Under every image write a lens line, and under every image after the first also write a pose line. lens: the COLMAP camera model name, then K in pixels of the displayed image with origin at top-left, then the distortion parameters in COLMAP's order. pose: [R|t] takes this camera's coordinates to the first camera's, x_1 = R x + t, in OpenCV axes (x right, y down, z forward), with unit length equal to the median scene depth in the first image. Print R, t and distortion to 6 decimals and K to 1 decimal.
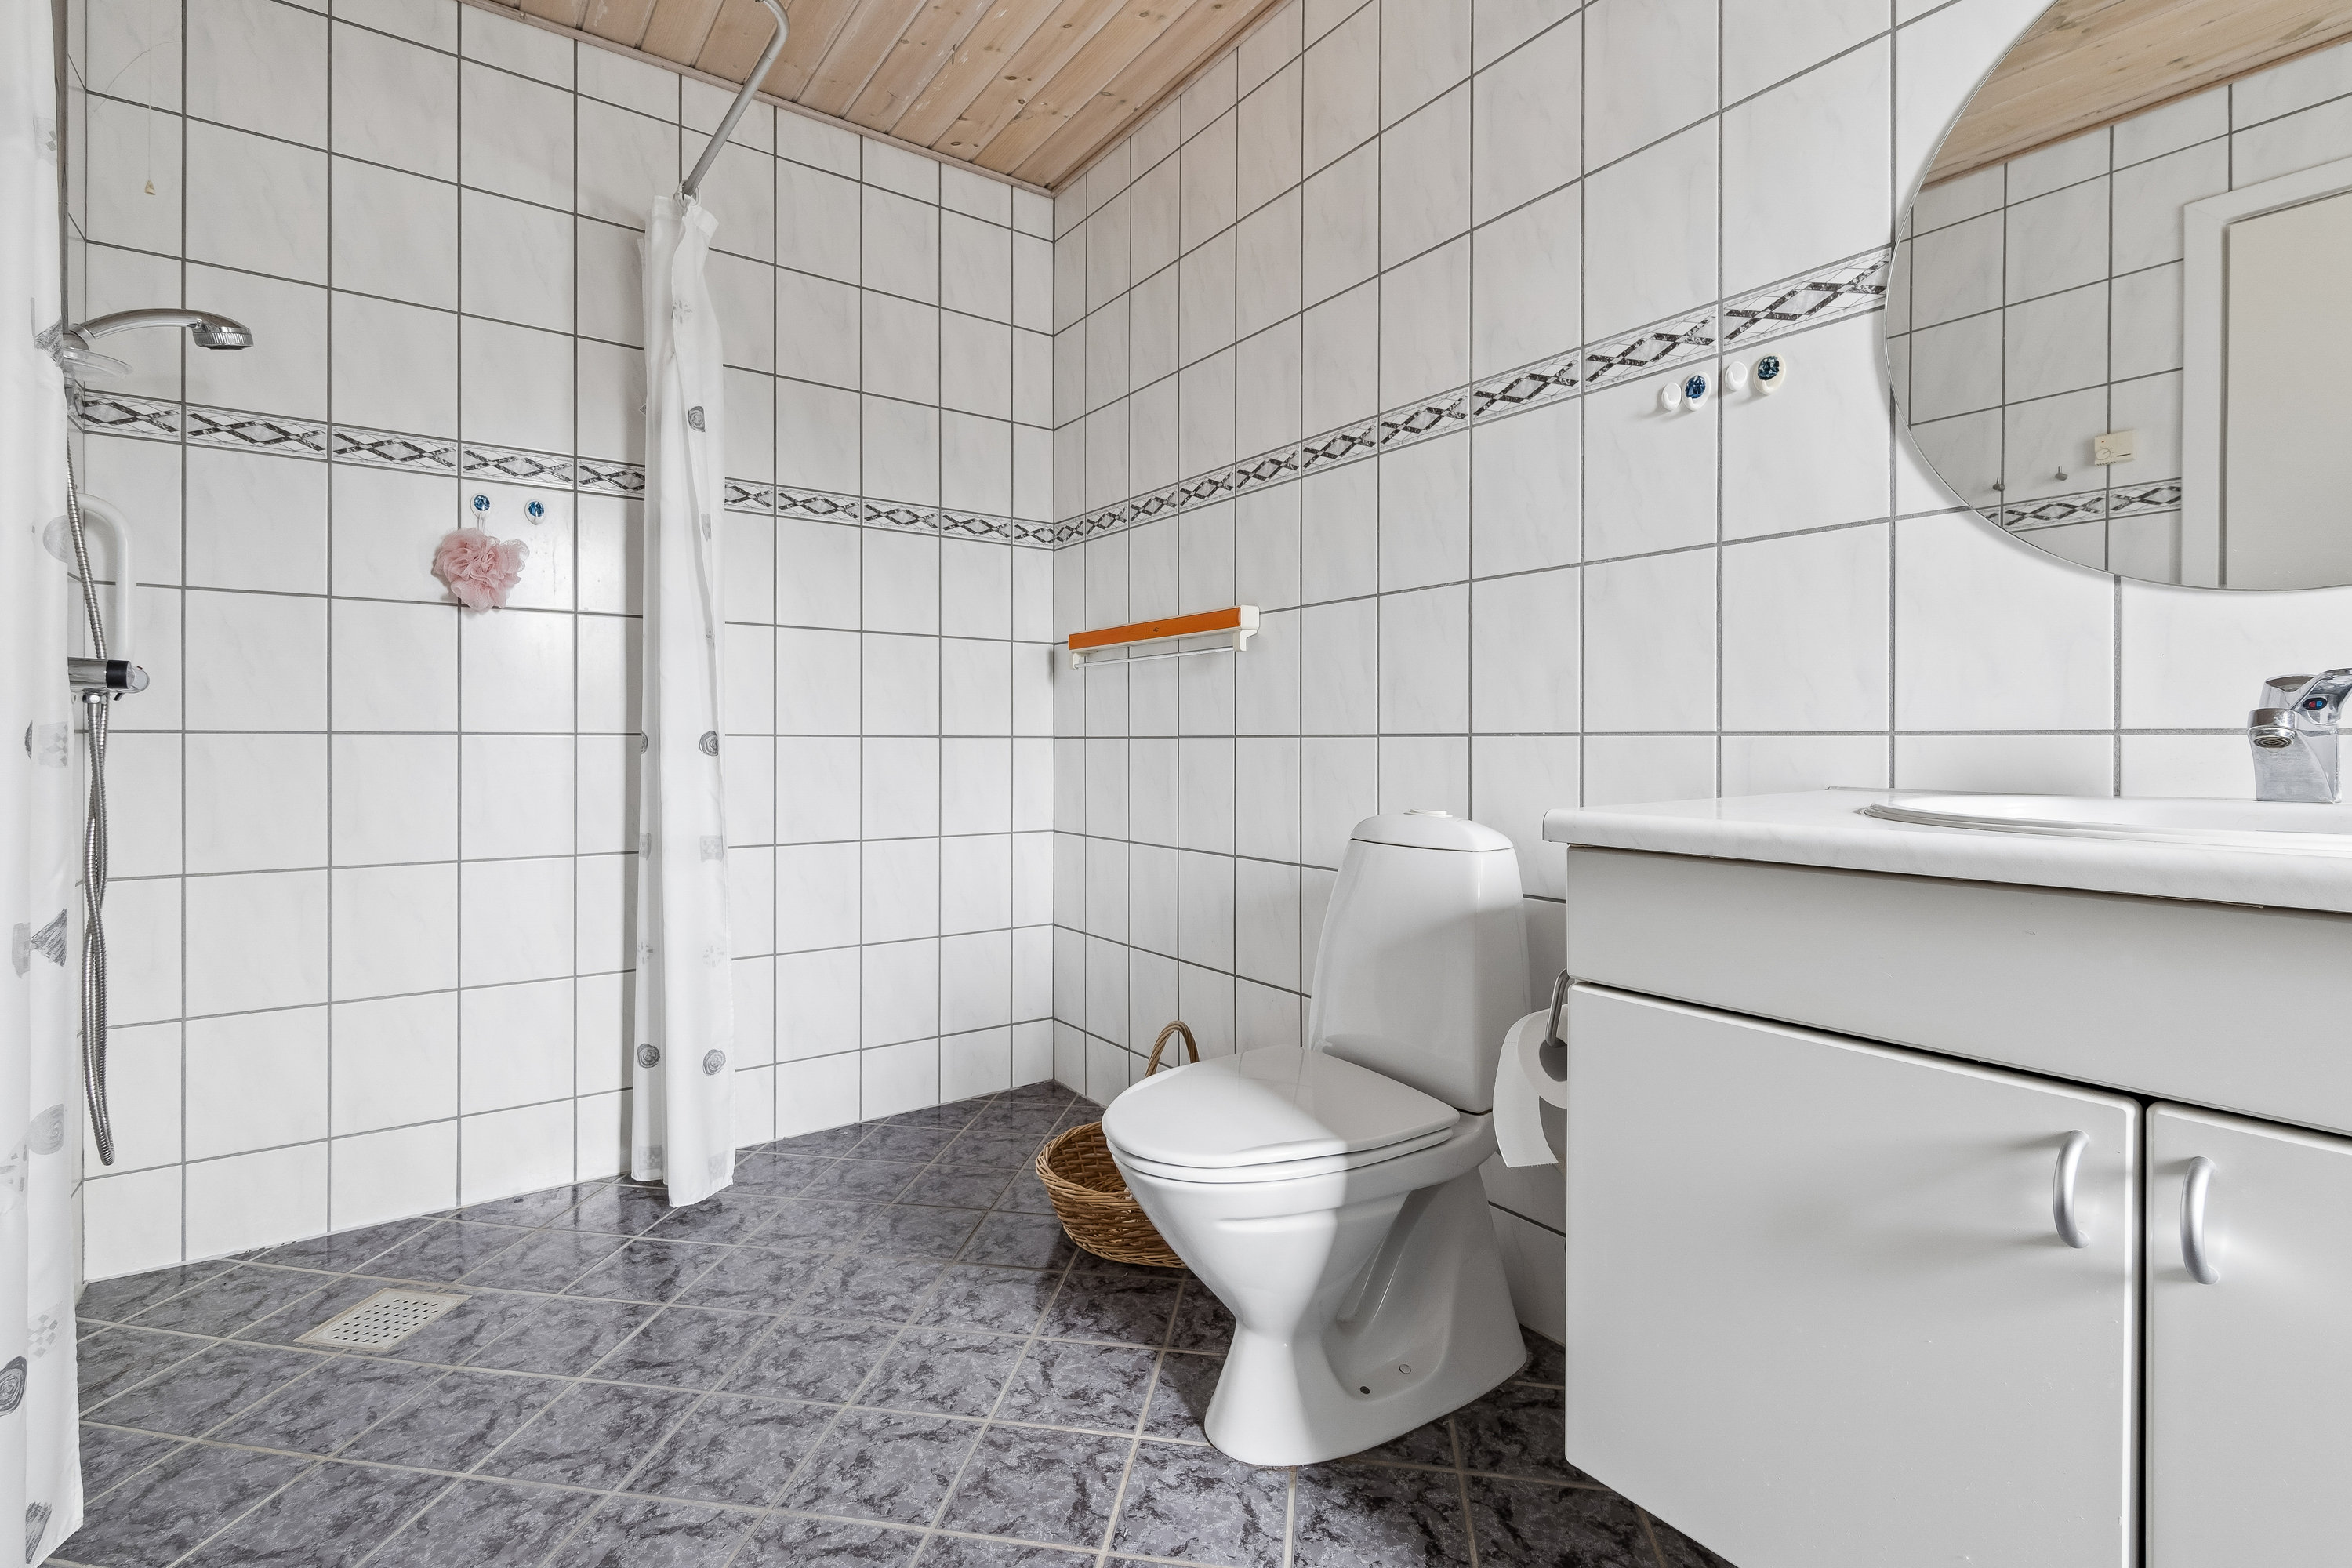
lens RADIAL K [[1066.0, 0, 1130.9], [0, 1066.0, 752.5], [0, 0, 1]] dist [-0.006064, -0.001845]
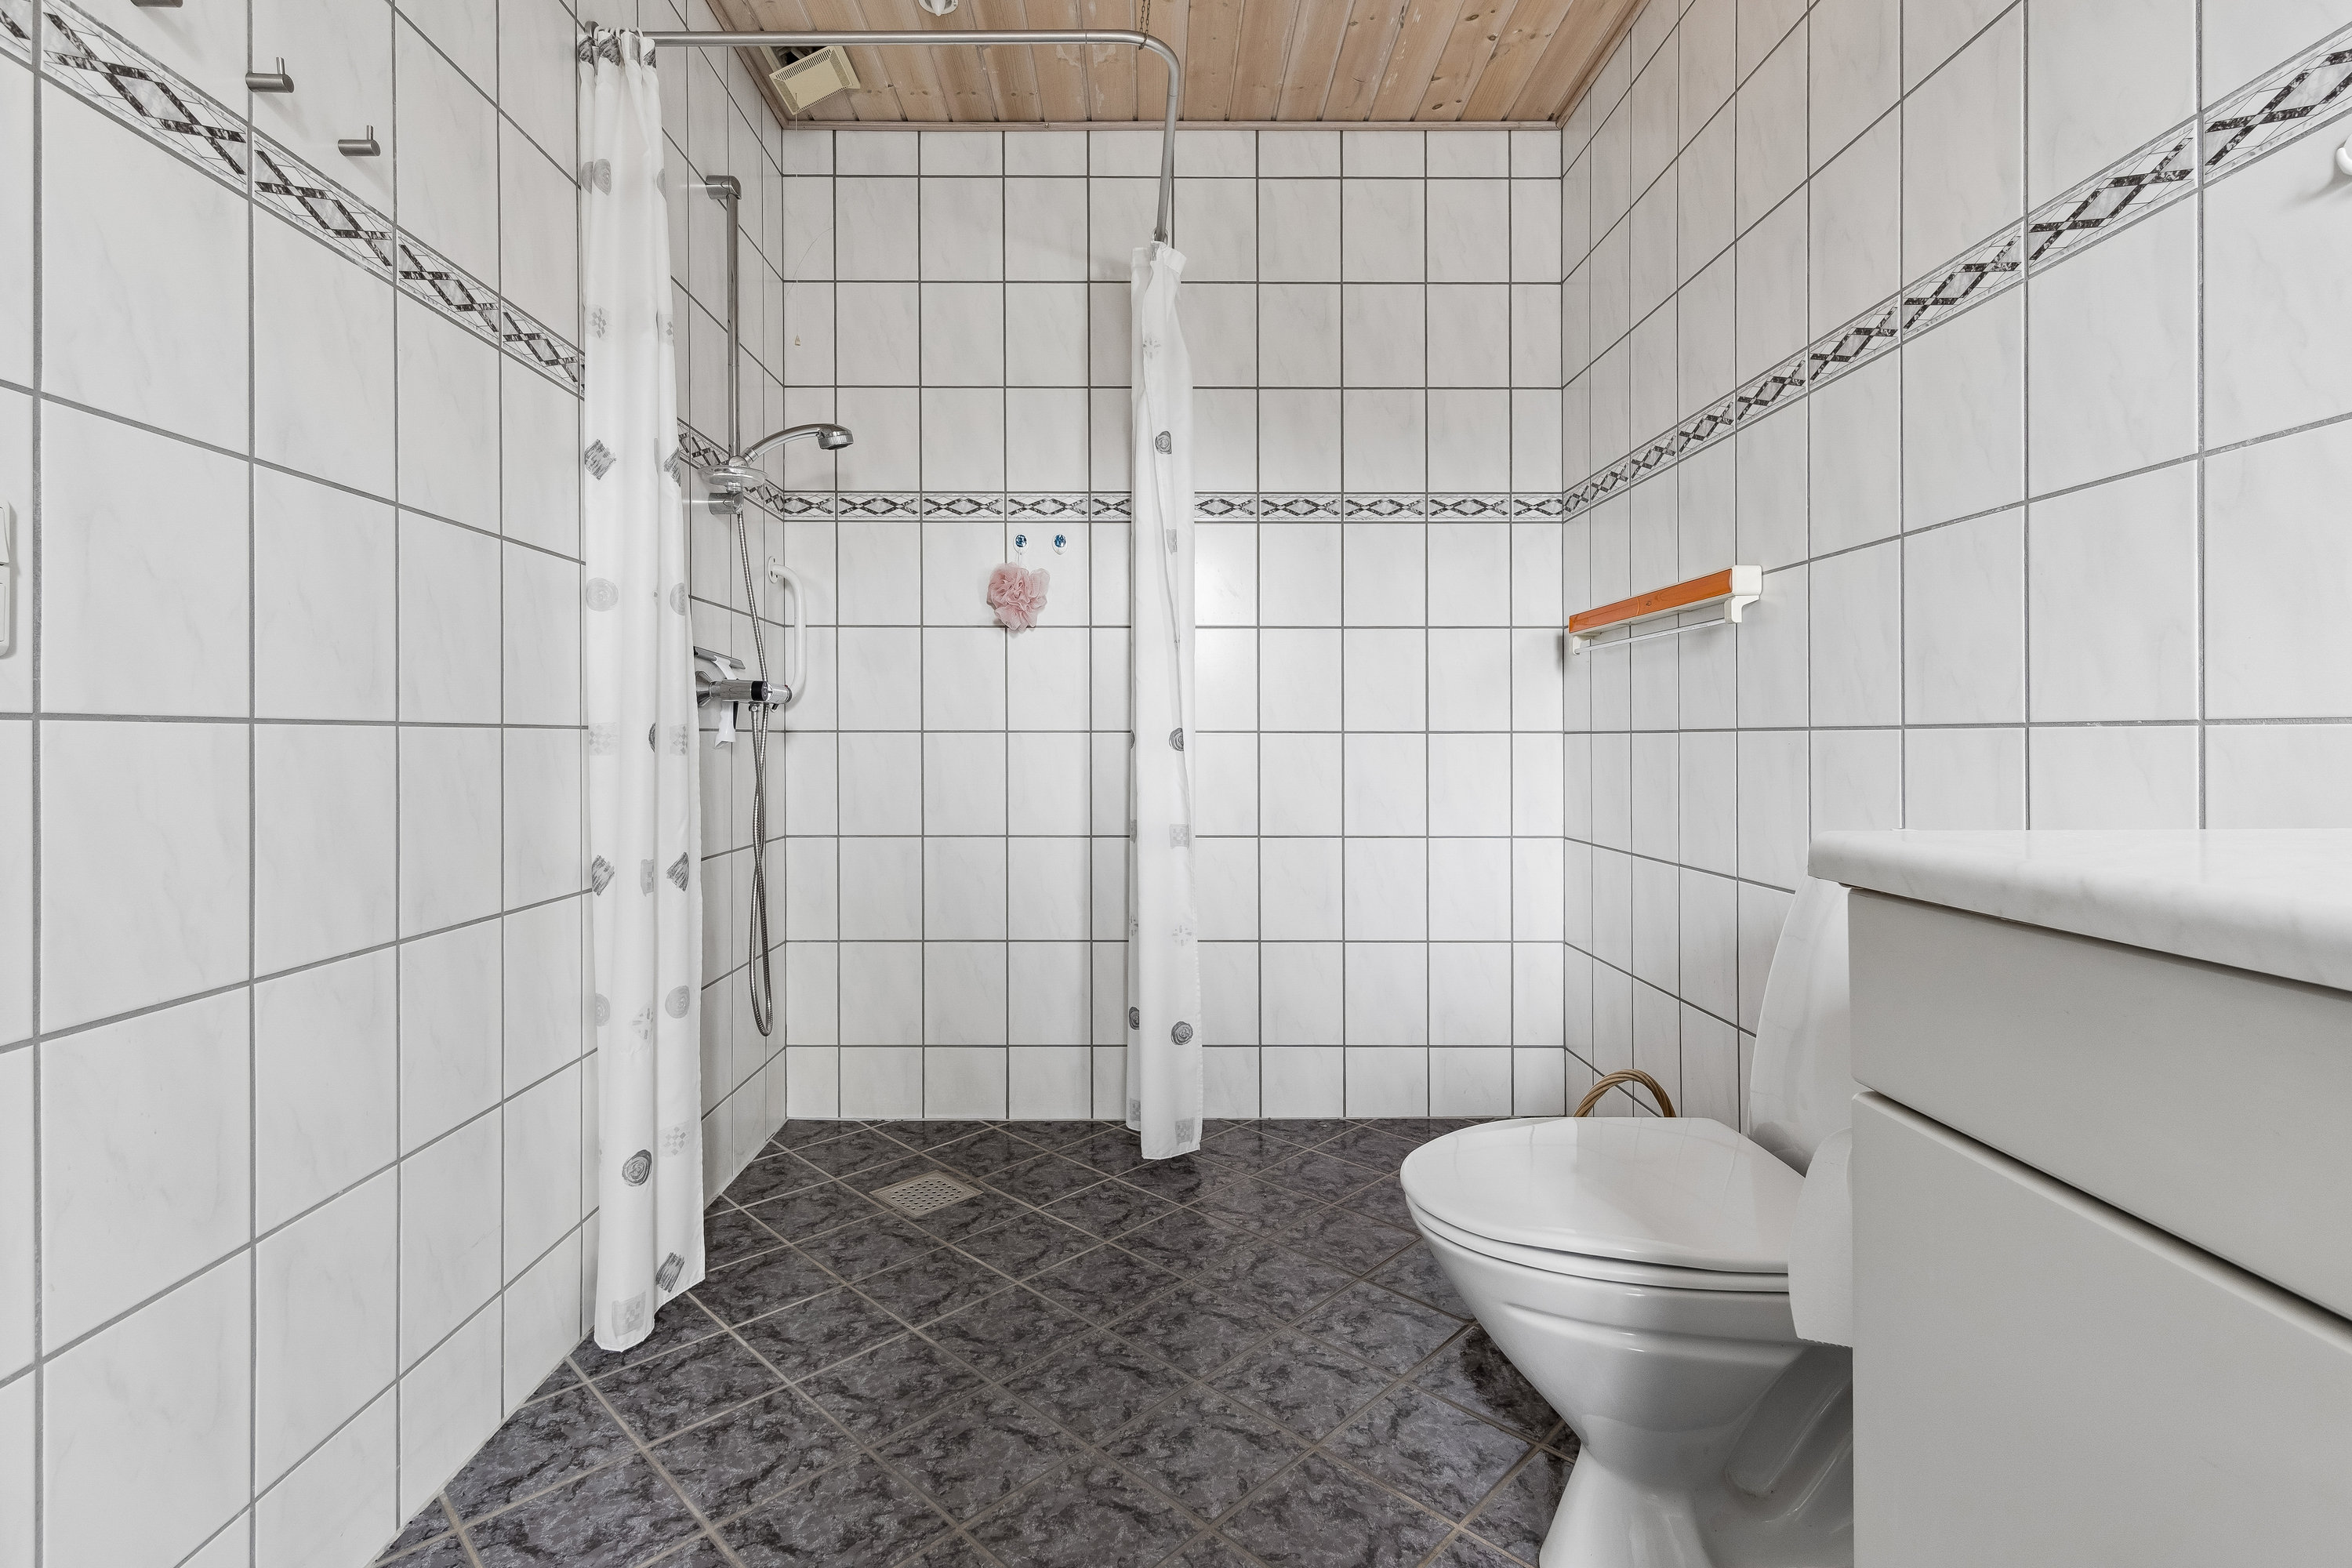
lens RADIAL K [[1066.0, 0, 1137.1], [0, 1066.0, 749.8], [0, 0, 1]] dist [-0.006064, -0.001845]
pose [[0.817278, 0.004348, -0.576227, 0.203540], [-0.004517, 0.999989, 0.001138, 0.000981], [0.576226, 0.001673, 0.817289, 0.089948]]
